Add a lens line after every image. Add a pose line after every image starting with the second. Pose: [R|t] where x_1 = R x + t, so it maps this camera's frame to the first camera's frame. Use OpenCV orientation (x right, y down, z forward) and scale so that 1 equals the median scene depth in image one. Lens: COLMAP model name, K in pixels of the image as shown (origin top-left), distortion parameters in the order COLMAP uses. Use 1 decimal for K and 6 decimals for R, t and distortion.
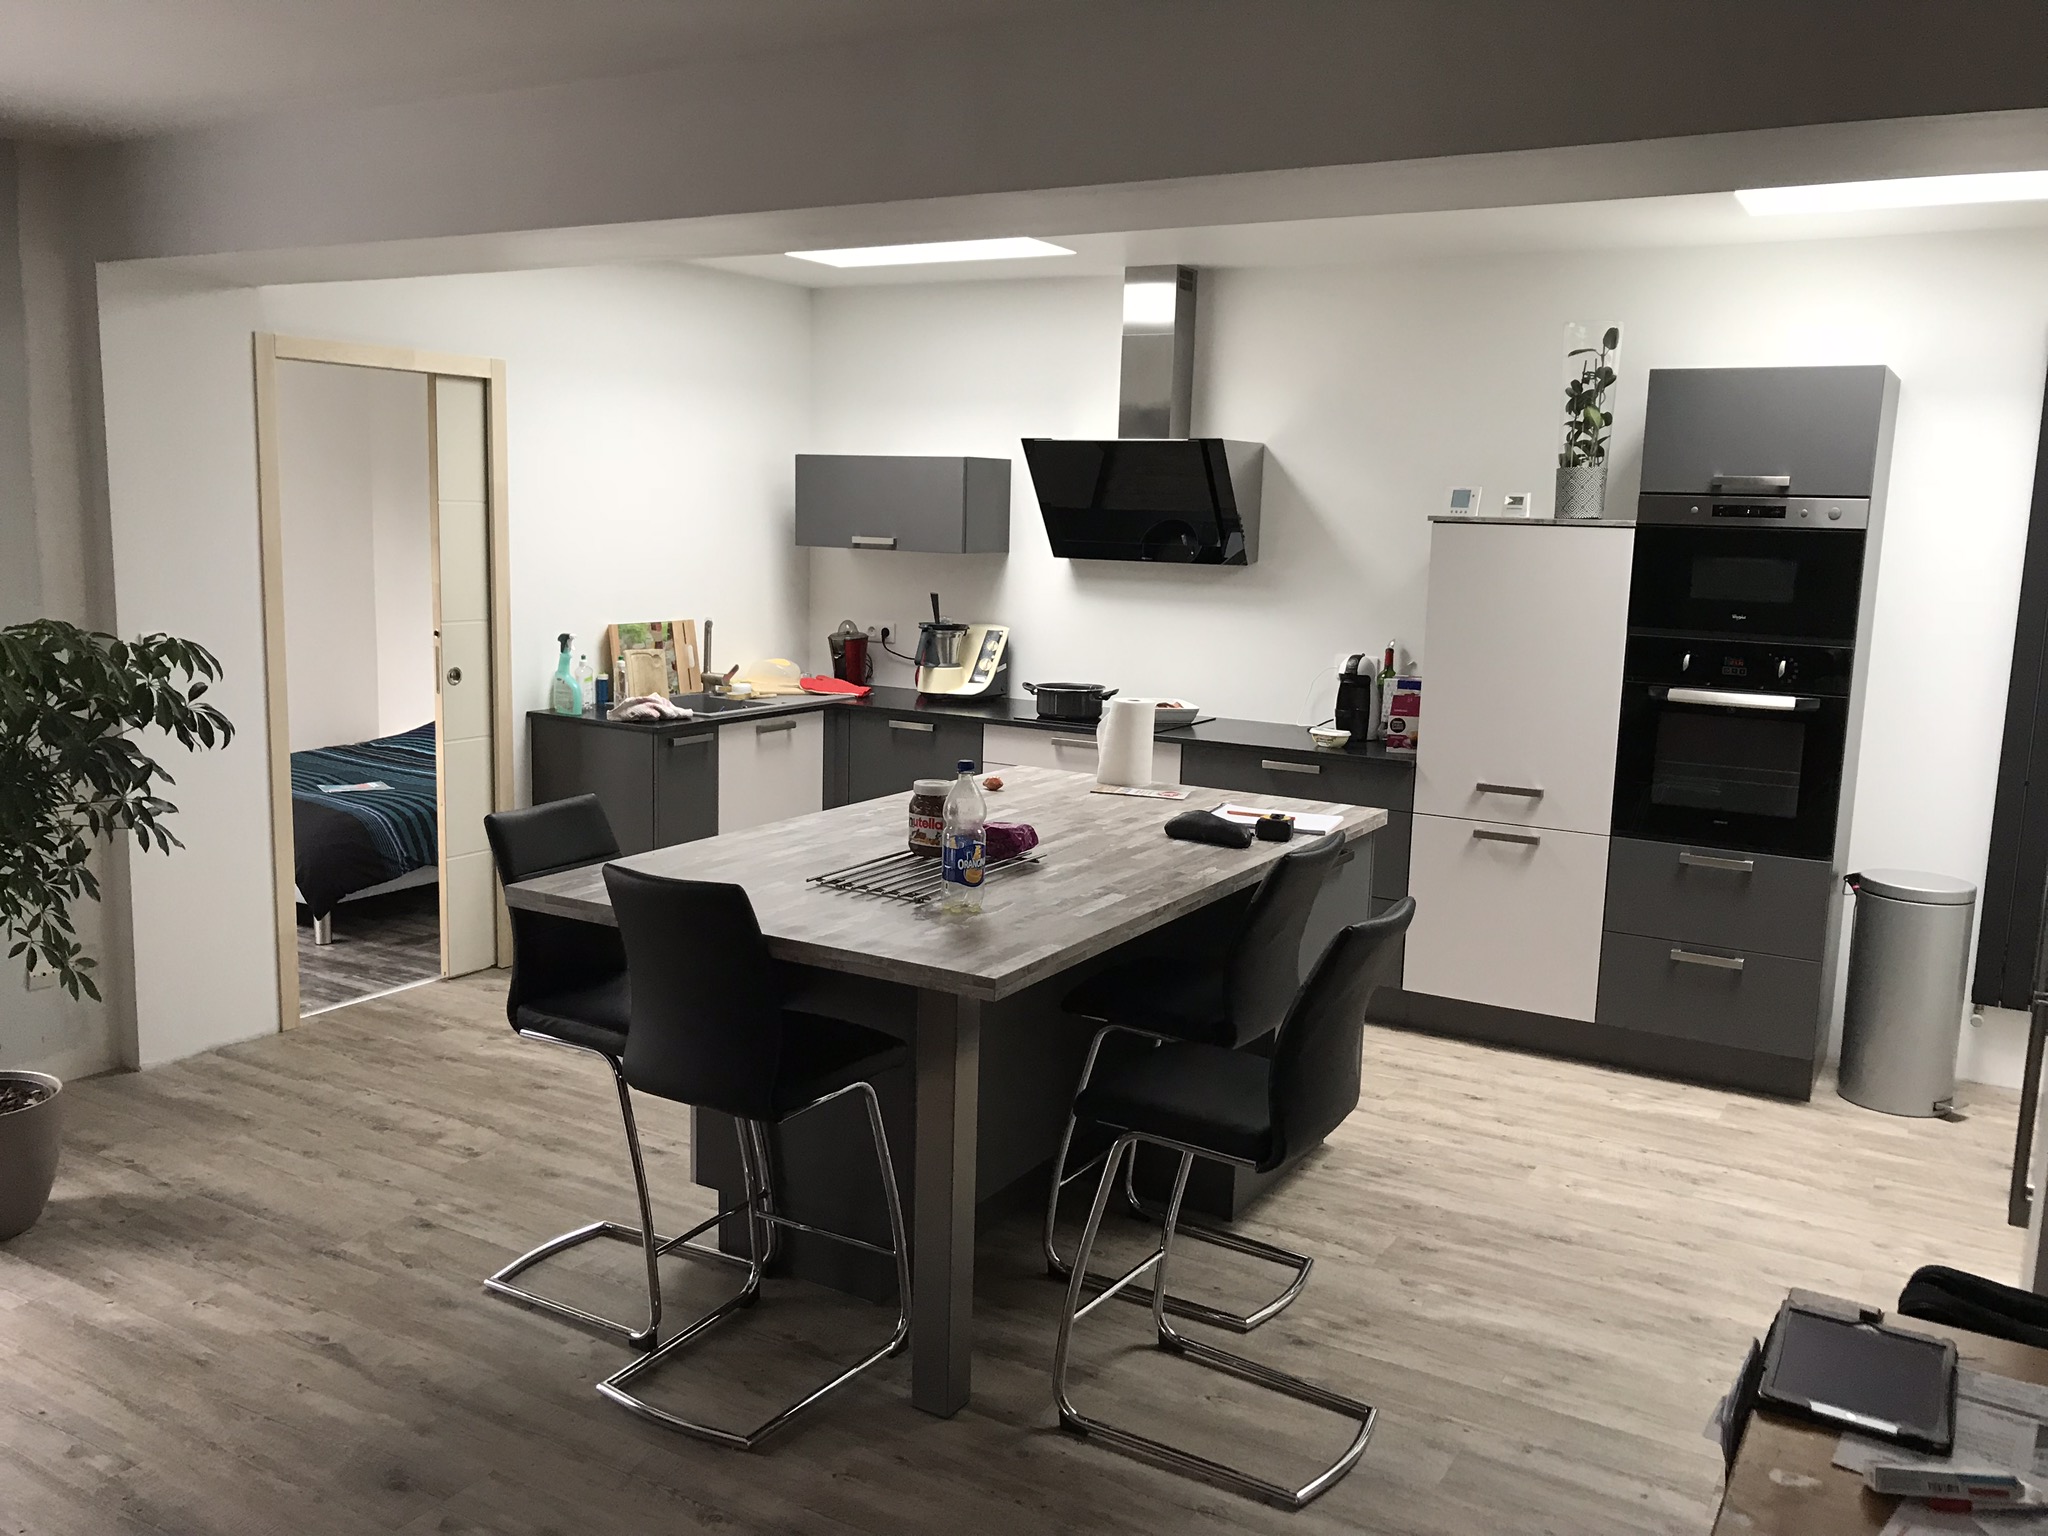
lens RADIAL K [[1673.2, 0, 1024.0], [0, 1673.2, 768.0], [0, 0, 1]] dist [0.040906, -0.004465]
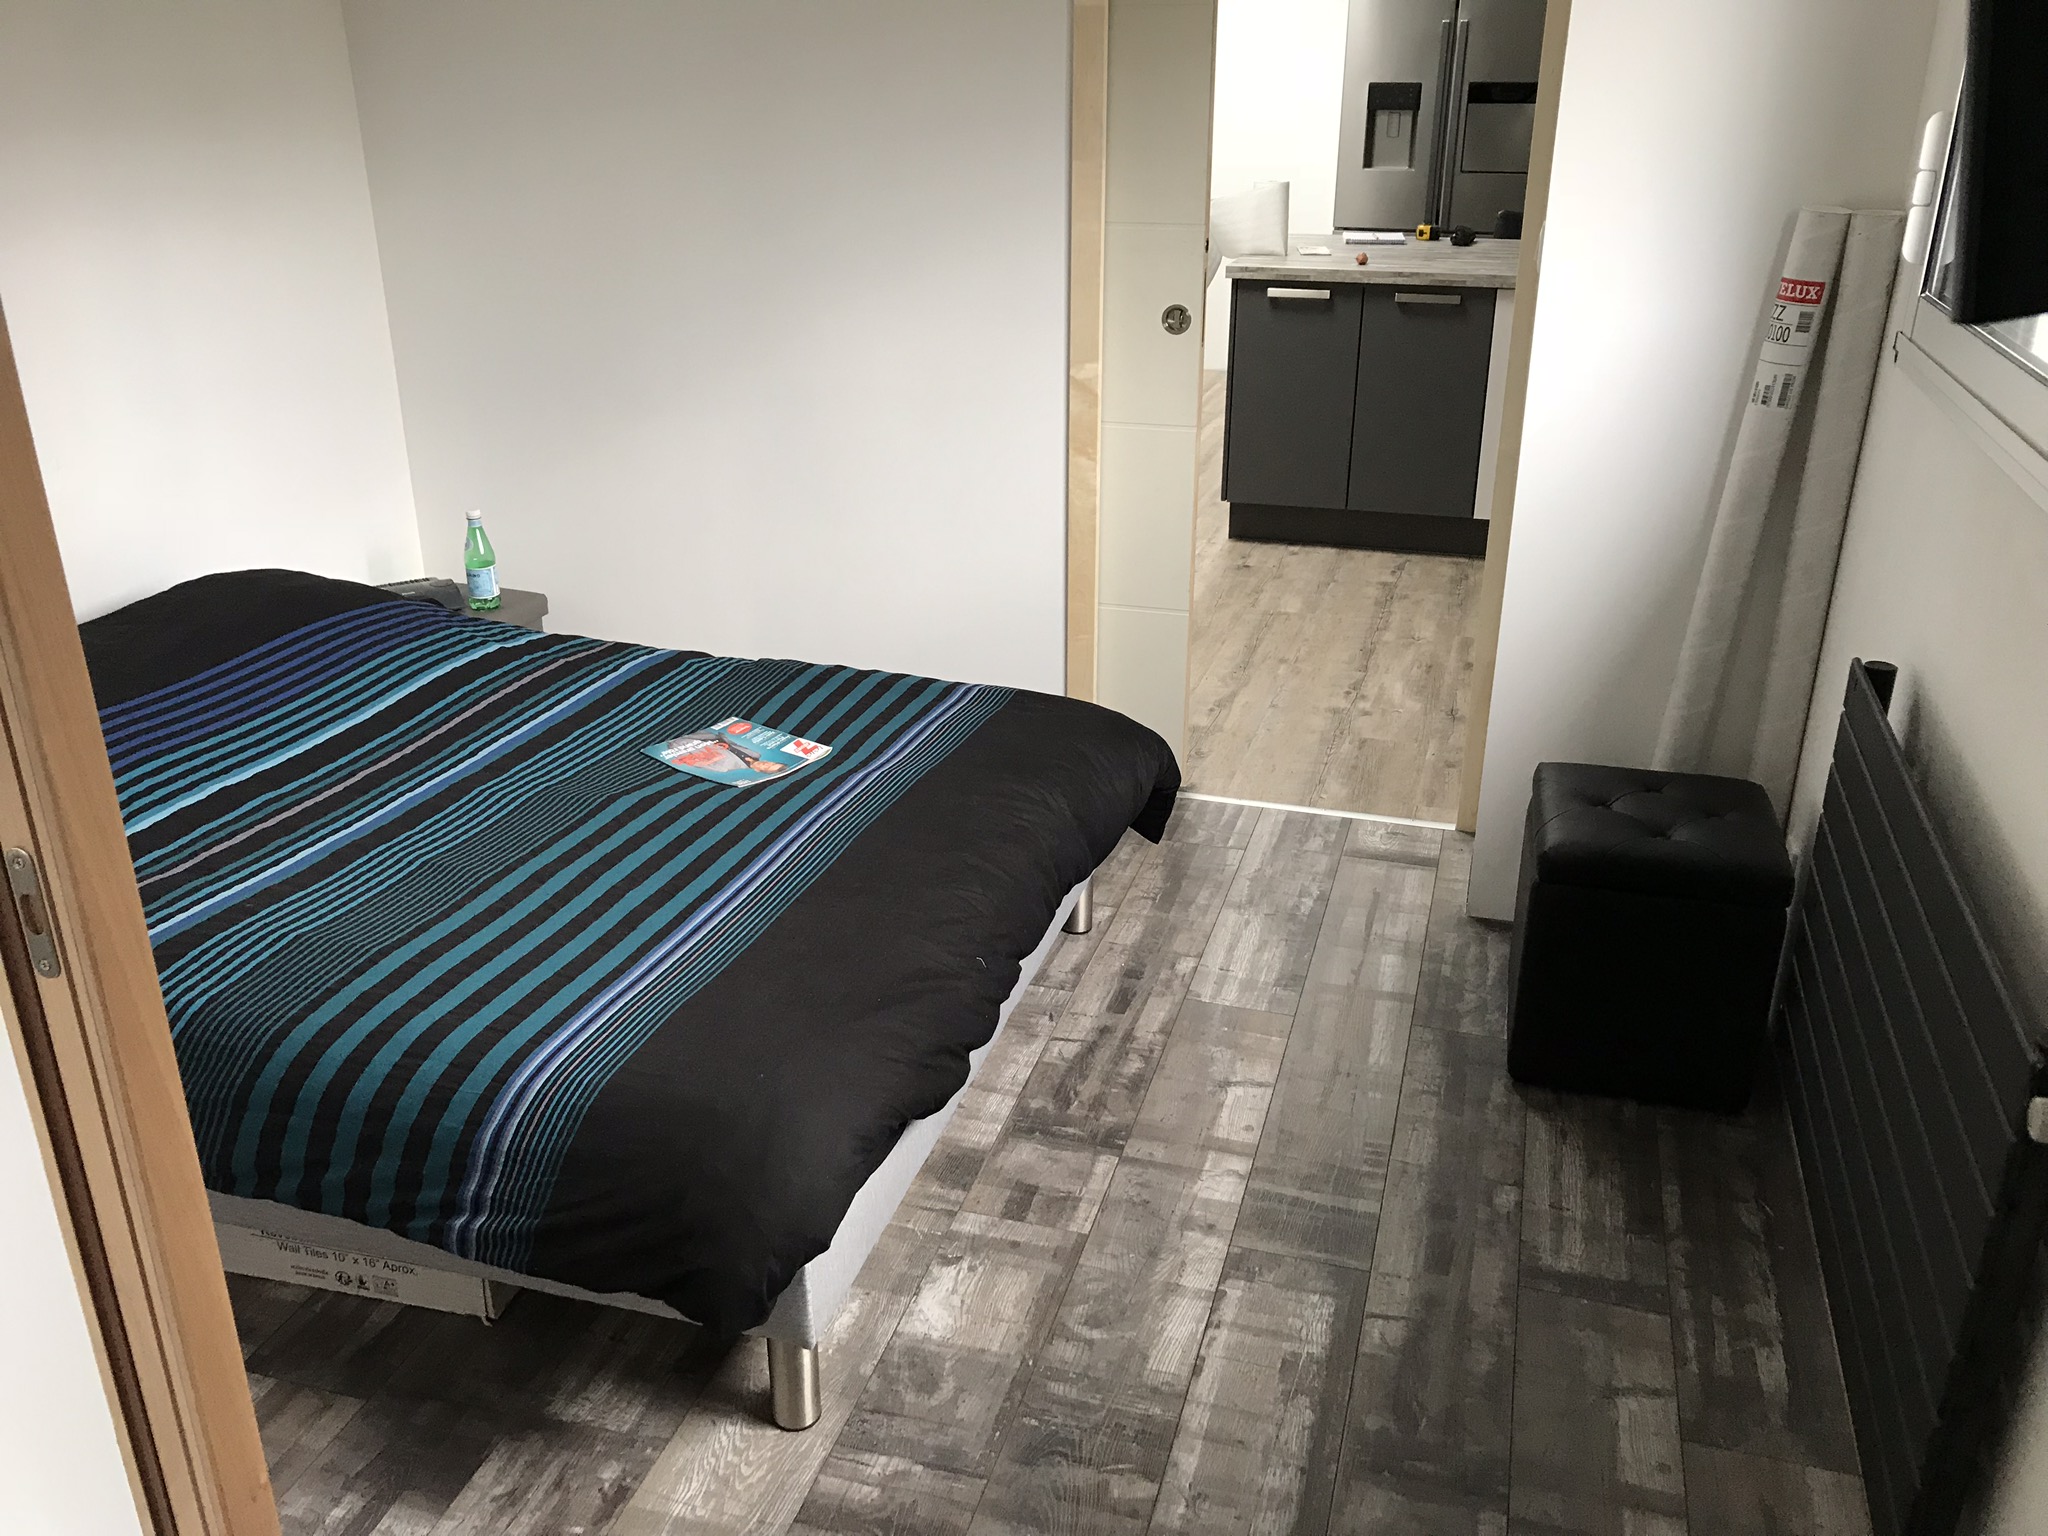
lens RADIAL K [[1673.2, 0, 1024.0], [0, 1673.2, 768.0], [0, 0, 1]] dist [0.040906, -0.004465]
pose [[-0.235104, -0.403551, 0.884236, -1.017134], [0.145264, 0.884930, 0.442491, -0.205726], [-0.961054, 0.232479, -0.149429, 1.290845]]
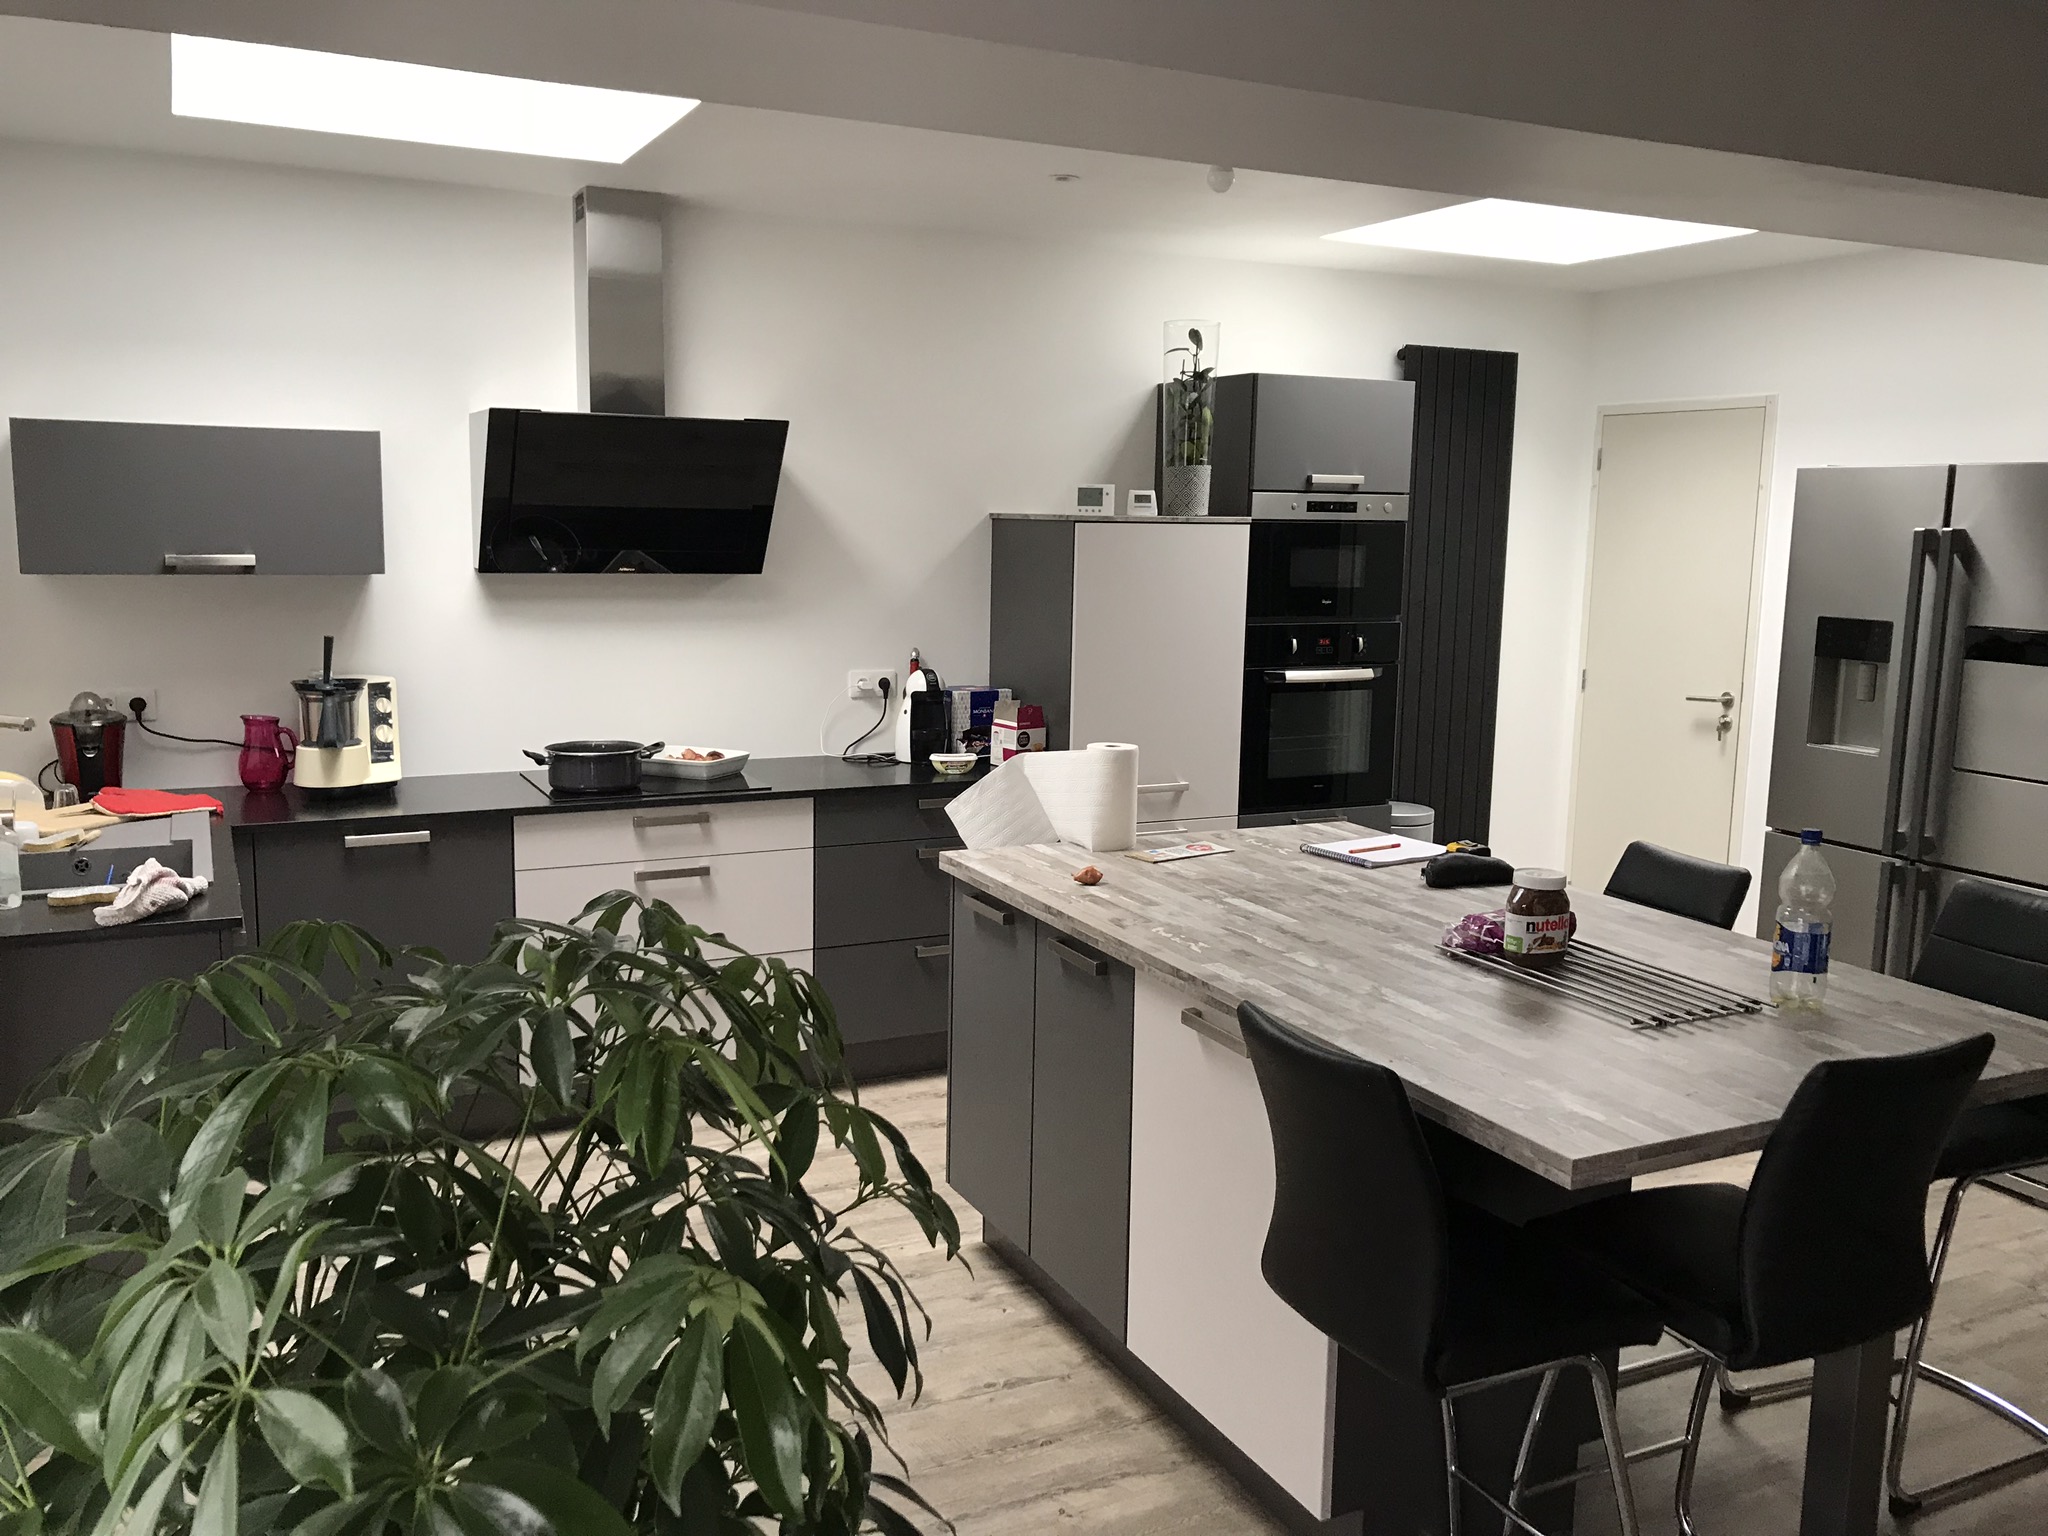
lens RADIAL K [[1673.2, 0, 1024.0], [0, 1673.2, 768.0], [0, 0, 1]] dist [0.040906, -0.004465]
pose [[0.547652, -0.144335, 0.824163, -0.566666], [0.126231, 0.987987, 0.089146, -0.096324], [-0.827129, 0.055214, 0.559293, 0.506461]]
